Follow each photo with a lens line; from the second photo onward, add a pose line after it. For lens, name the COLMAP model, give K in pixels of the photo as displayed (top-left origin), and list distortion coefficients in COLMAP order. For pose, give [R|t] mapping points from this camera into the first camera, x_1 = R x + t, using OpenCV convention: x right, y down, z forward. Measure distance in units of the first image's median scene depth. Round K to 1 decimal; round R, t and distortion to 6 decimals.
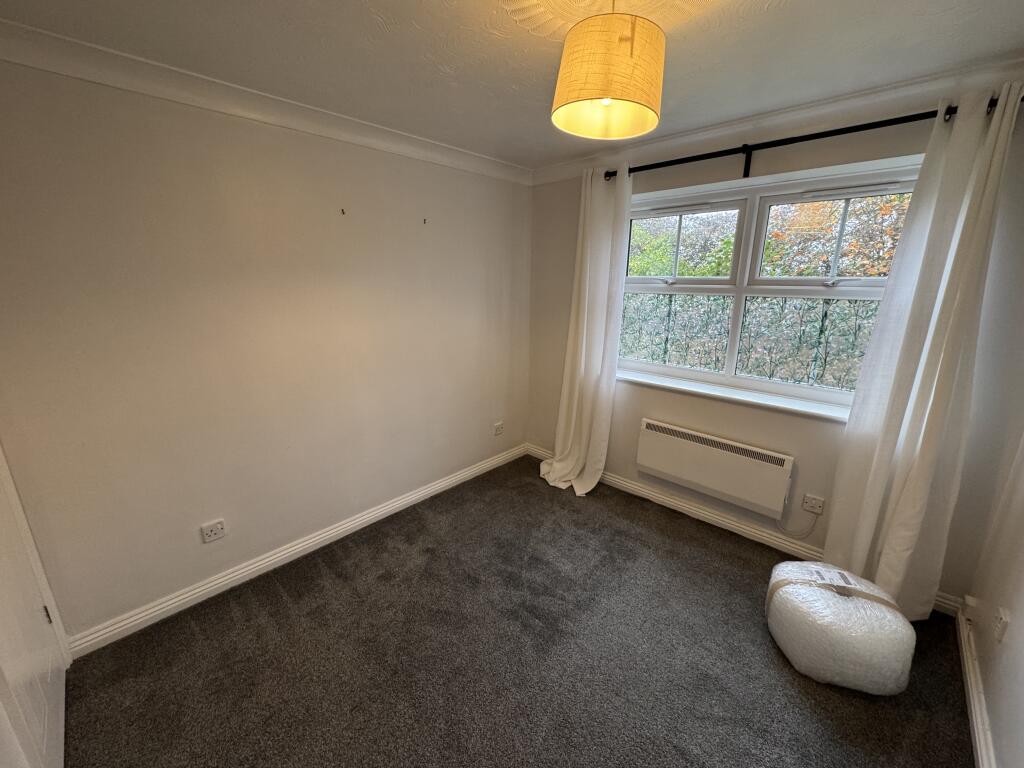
lens RADIAL K [[407.1, 0, 512.0], [0, 407.1, 384.0], [0, 0, 1]] dist [-0.002107, -0.000051]
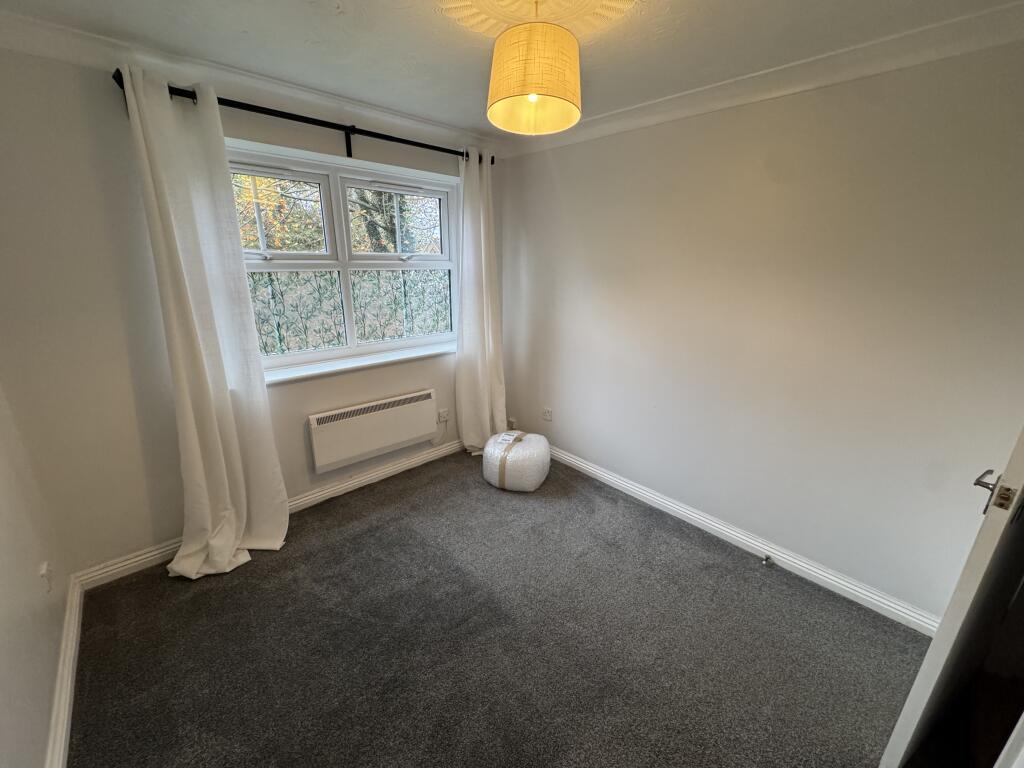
lens RADIAL K [[407.1, 0, 512.0], [0, 407.1, 384.0], [0, 0, 1]] dist [-0.002107, -0.000051]
pose [[0.058018, -0.301844, 0.951590, -0.526951], [0.237778, 0.929942, 0.280480, -0.139400], [-0.969585, 0.209994, 0.125725, 0.521463]]
